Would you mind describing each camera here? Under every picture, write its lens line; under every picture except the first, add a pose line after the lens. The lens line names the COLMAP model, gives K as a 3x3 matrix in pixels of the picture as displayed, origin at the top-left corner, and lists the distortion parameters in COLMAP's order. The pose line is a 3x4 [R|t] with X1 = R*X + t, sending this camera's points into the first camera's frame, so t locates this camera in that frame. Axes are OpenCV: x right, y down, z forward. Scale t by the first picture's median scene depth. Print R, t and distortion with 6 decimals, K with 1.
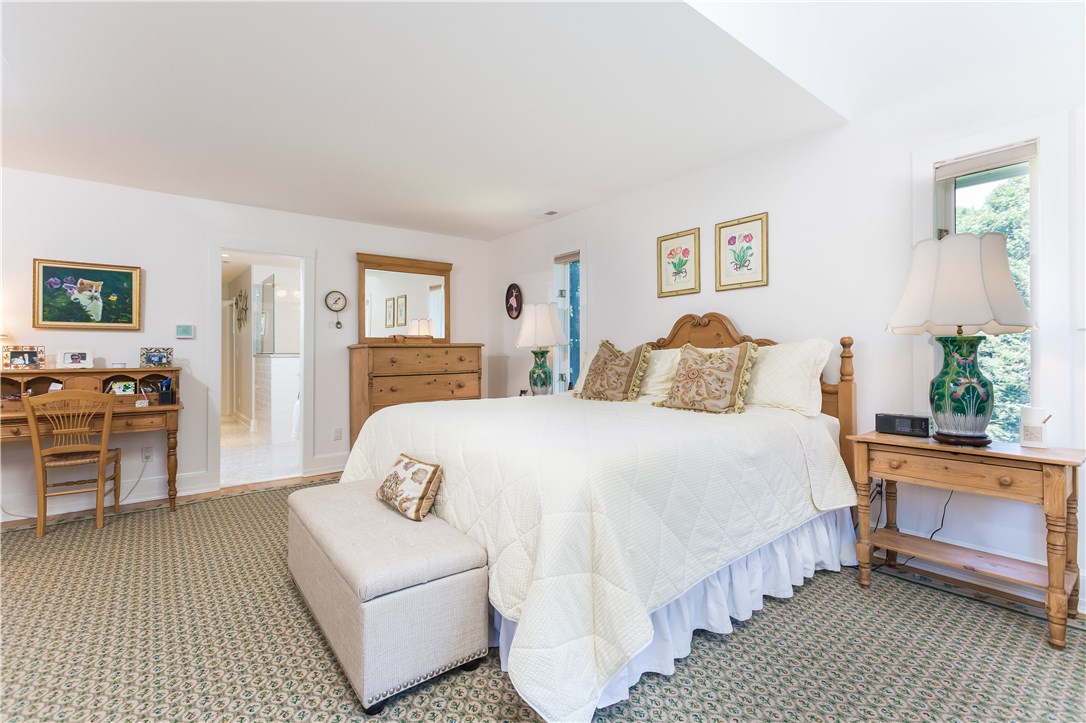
lens RADIAL K [[497.4, 0, 543.0], [0, 497.4, 361.5], [0, 0, 1]] dist [0.017794, 0.000307]
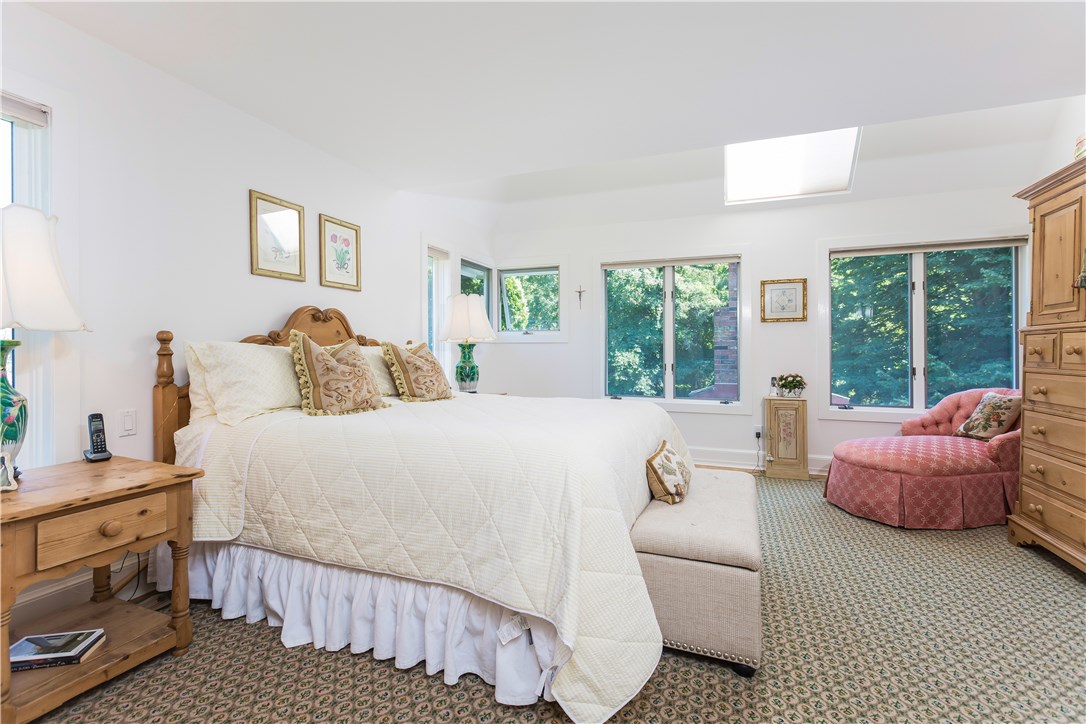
lens RADIAL K [[485.9, 0, 543.0], [0, 485.9, 362.0], [0, 0, 1]] dist [-0.001876, -0.000244]
pose [[-0.504547, -0.003426, 0.863378, -0.686553], [0.025762, 0.999487, 0.019022, -0.003081], [-0.863000, 0.031840, -0.504200, 1.167584]]
